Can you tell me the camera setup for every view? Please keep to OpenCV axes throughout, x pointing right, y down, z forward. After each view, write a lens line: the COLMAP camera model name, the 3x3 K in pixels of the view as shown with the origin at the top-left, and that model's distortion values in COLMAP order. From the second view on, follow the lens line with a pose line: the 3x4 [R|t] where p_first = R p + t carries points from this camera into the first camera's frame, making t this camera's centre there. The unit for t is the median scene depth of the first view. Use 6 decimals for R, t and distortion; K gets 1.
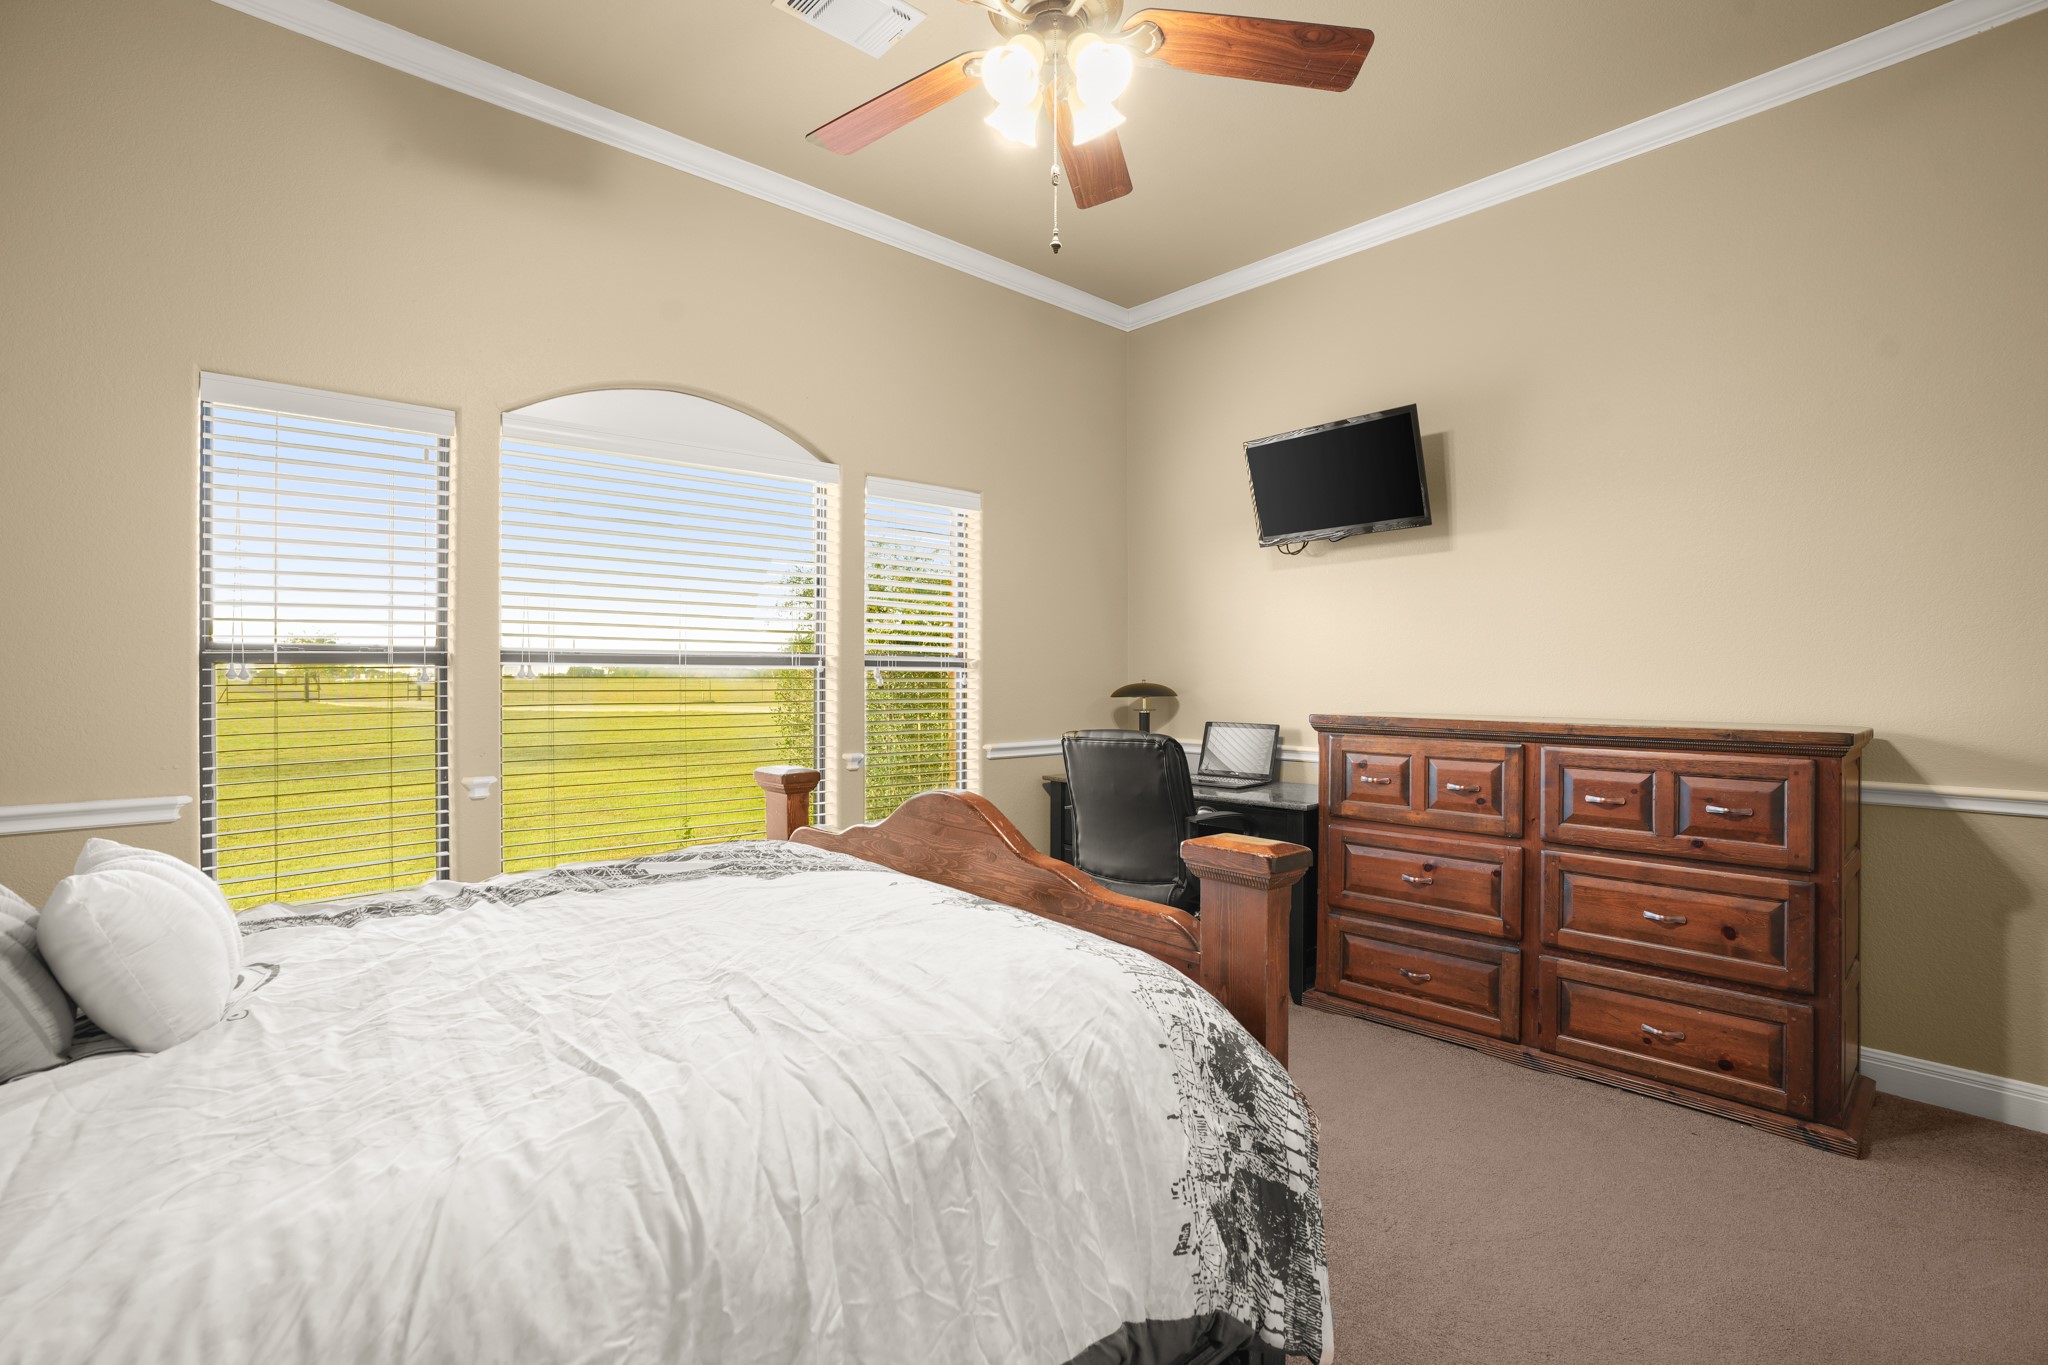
lens RADIAL K [[930.4, 0, 1018.5], [0, 930.4, 686.0], [0, 0, 1]] dist [-0.019809, 0.007998]
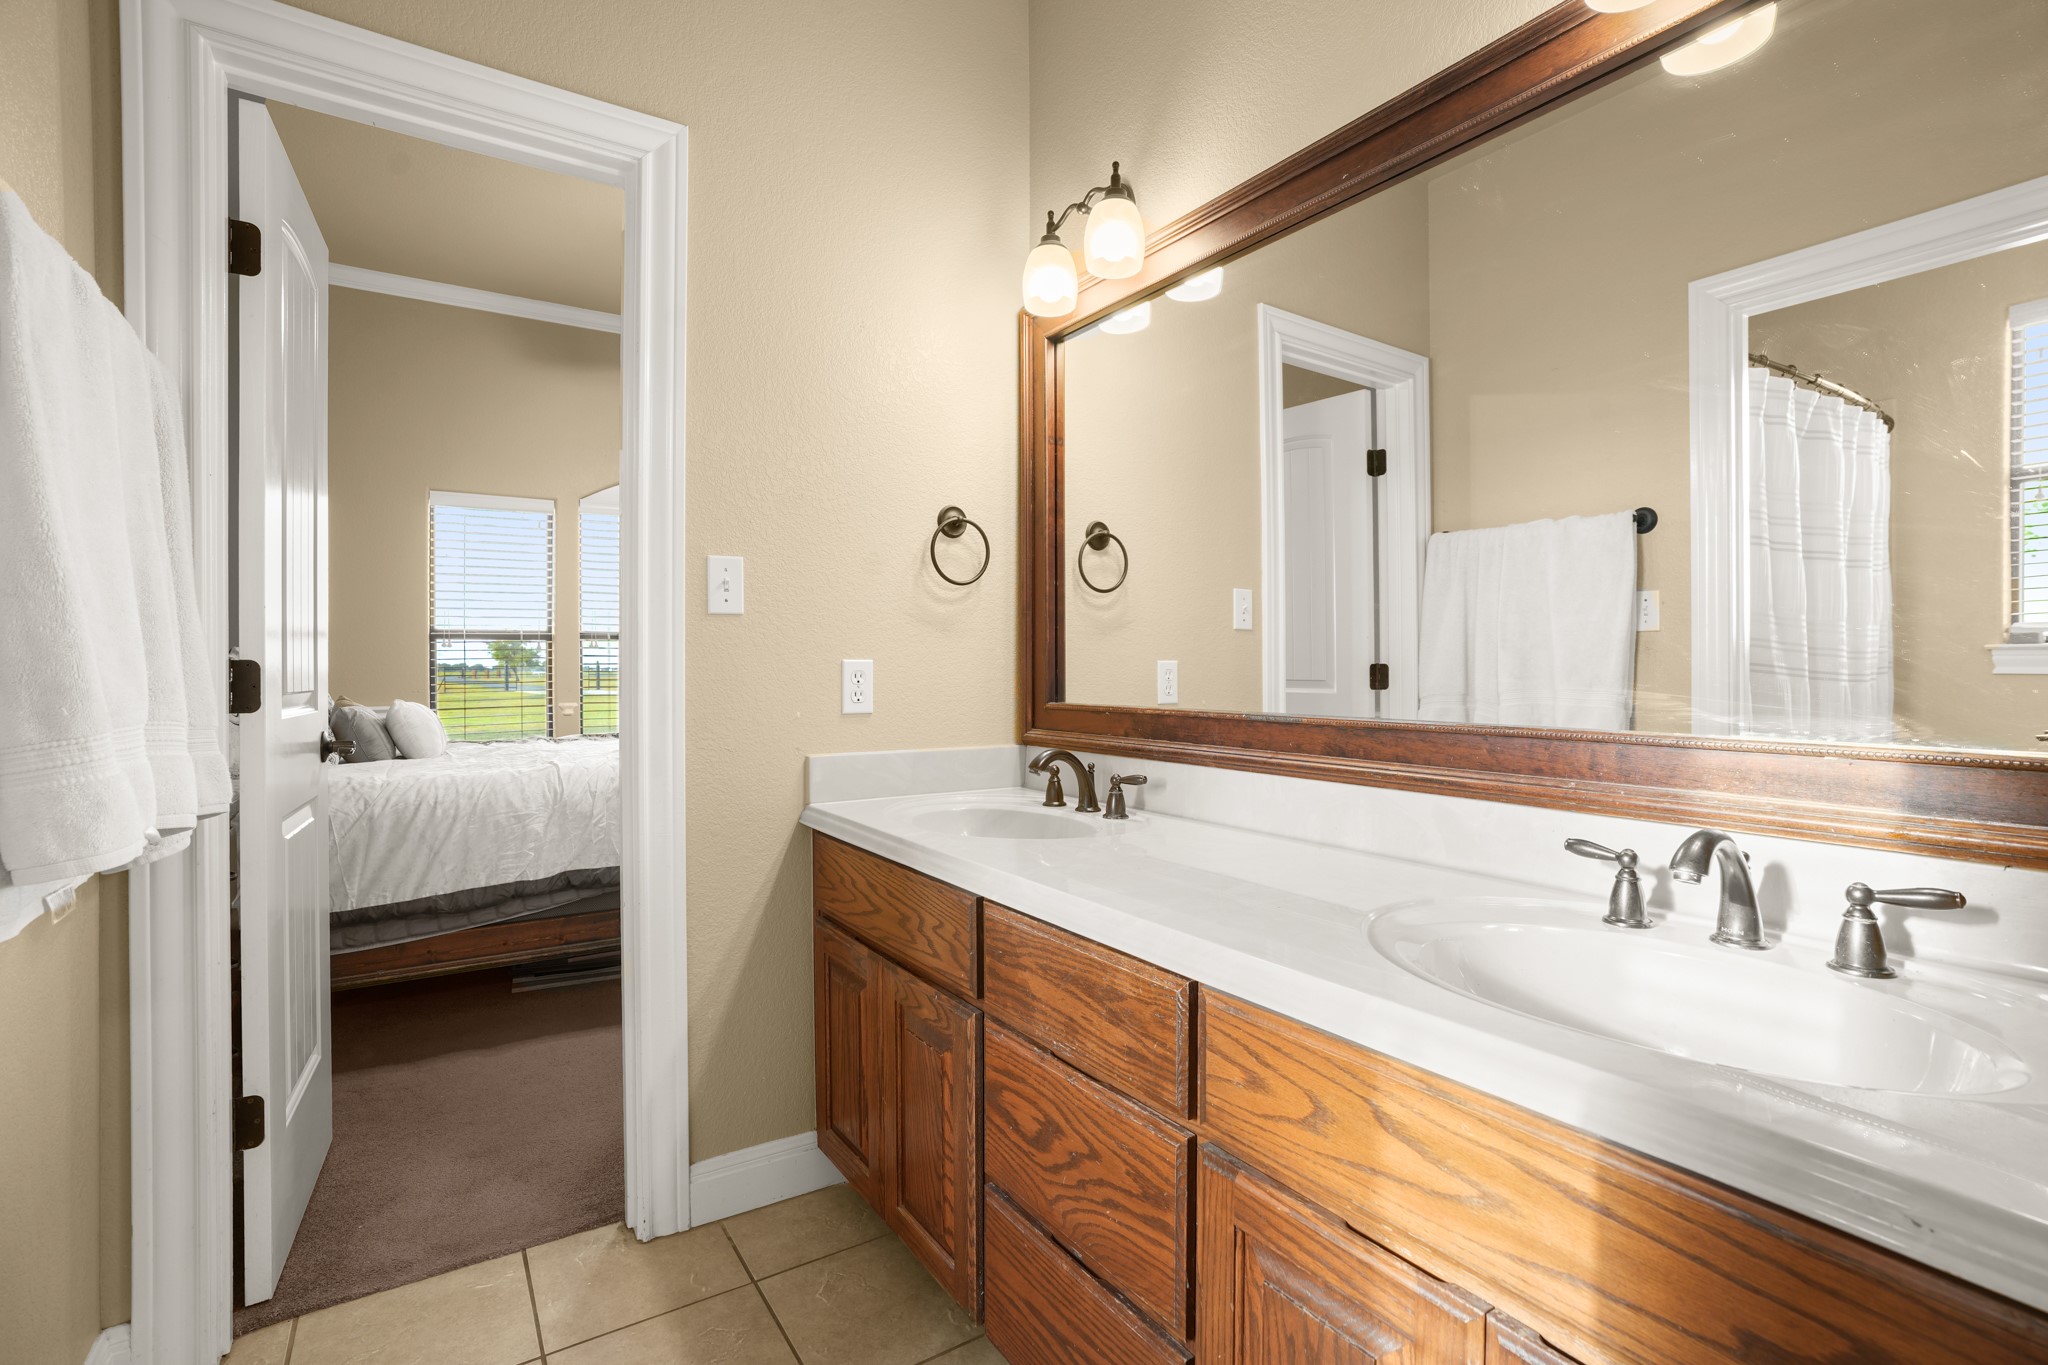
lens RADIAL K [[930.4, 0, 1029.2], [0, 930.4, 671.4], [0, 0, 1]] dist [-0.019809, 0.007998]
pose [[0.989672, -0.001990, -0.143337, 0.587587], [0.001274, 0.999986, -0.005088, 0.049047], [0.143345, 0.004853, 0.989661, -0.682026]]
